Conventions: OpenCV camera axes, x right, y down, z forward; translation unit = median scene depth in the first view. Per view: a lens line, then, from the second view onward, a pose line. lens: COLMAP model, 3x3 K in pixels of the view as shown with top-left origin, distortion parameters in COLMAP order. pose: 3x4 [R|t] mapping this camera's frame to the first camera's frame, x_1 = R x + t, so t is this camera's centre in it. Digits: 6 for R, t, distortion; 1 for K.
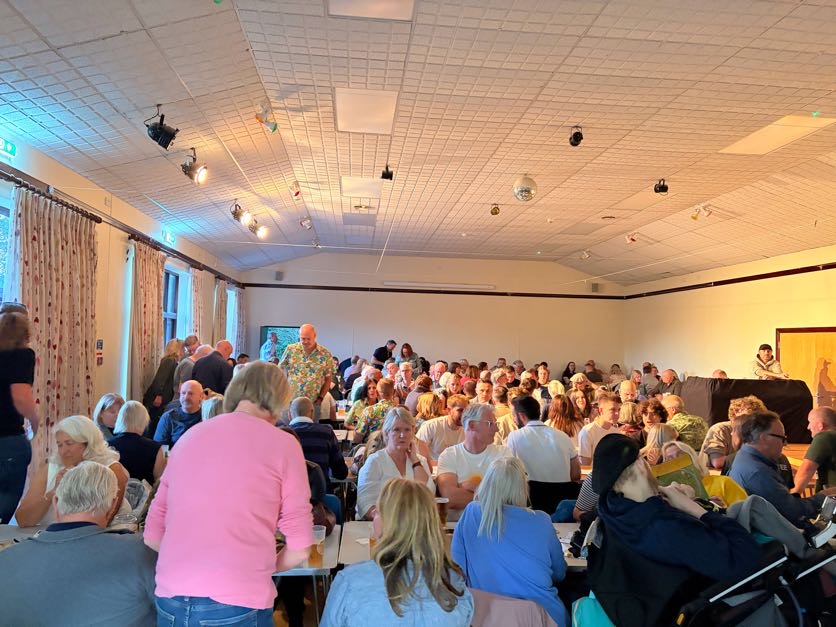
lens RADIAL K [[630.7, 0, 413.5], [0, 630.7, 316.7], [0, 0, 1]] dist [0.052979, -0.057429]
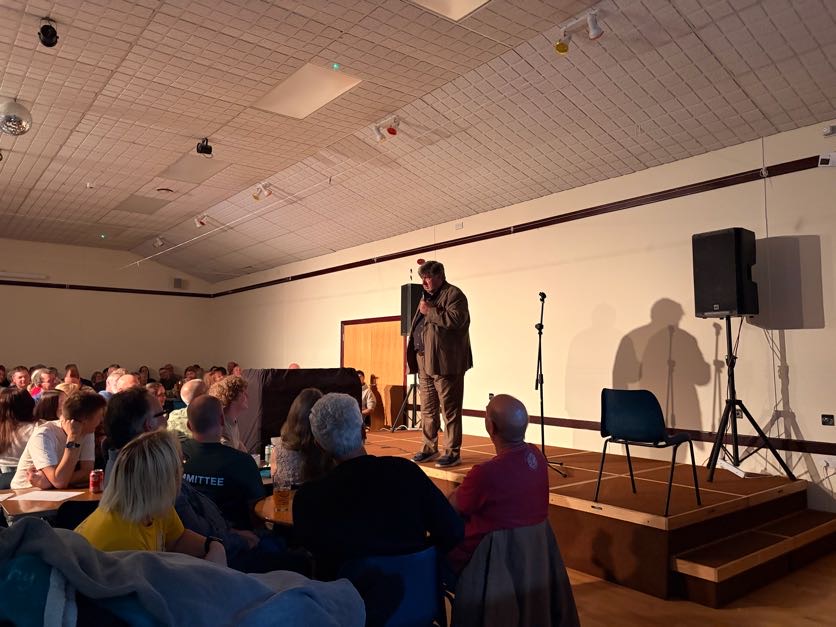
lens RADIAL K [[630.7, 0, 417.4], [0, 630.7, 313.9], [0, 0, 1]] dist [0.052979, -0.057429]
pose [[0.840940, 0.014741, 0.540928, 0.188322], [0.000760, 0.999596, -0.028421, 0.051103], [-0.541128, 0.024312, 0.840589, 0.139299]]
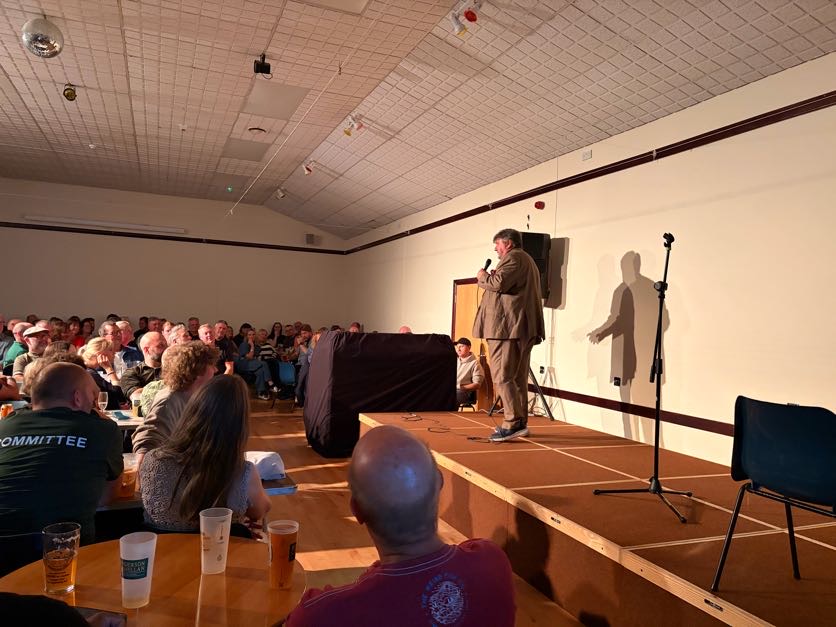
lens RADIAL K [[630.7, 0, 413.0], [0, 630.7, 315.9], [0, 0, 1]] dist [0.052979, -0.057429]
pose [[0.959105, 0.015318, 0.282635, 0.391509], [-0.026465, 0.999013, 0.035662, 0.055247], [-0.281810, -0.041683, 0.958564, 0.272677]]
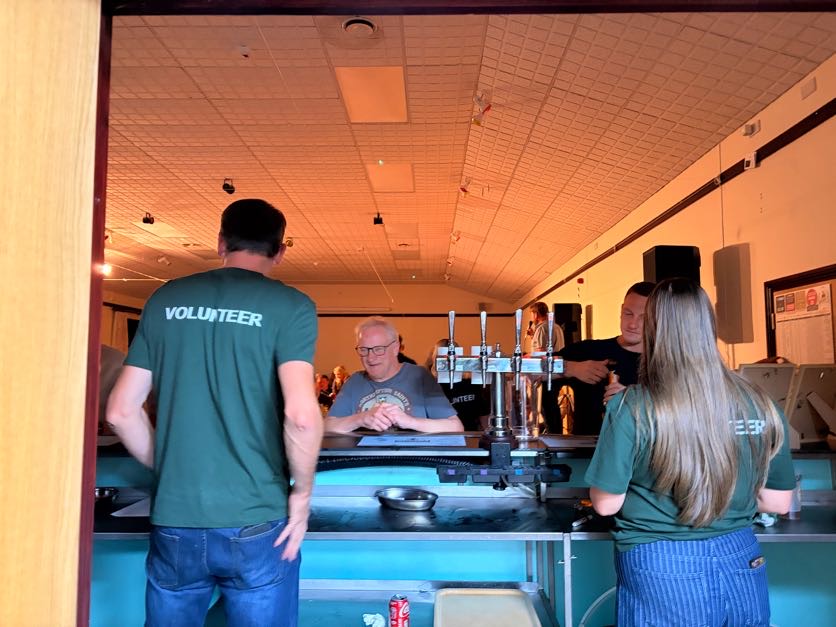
lens RADIAL K [[630.7, 0, 427.0], [0, 630.7, 313.3], [0, 0, 1]] dist [0.052979, -0.057429]
pose [[0.994271, -0.035756, -0.100727, 0.657536], [0.030616, 0.998171, -0.052124, 0.041795], [0.102407, 0.048742, 0.993548, -0.184578]]
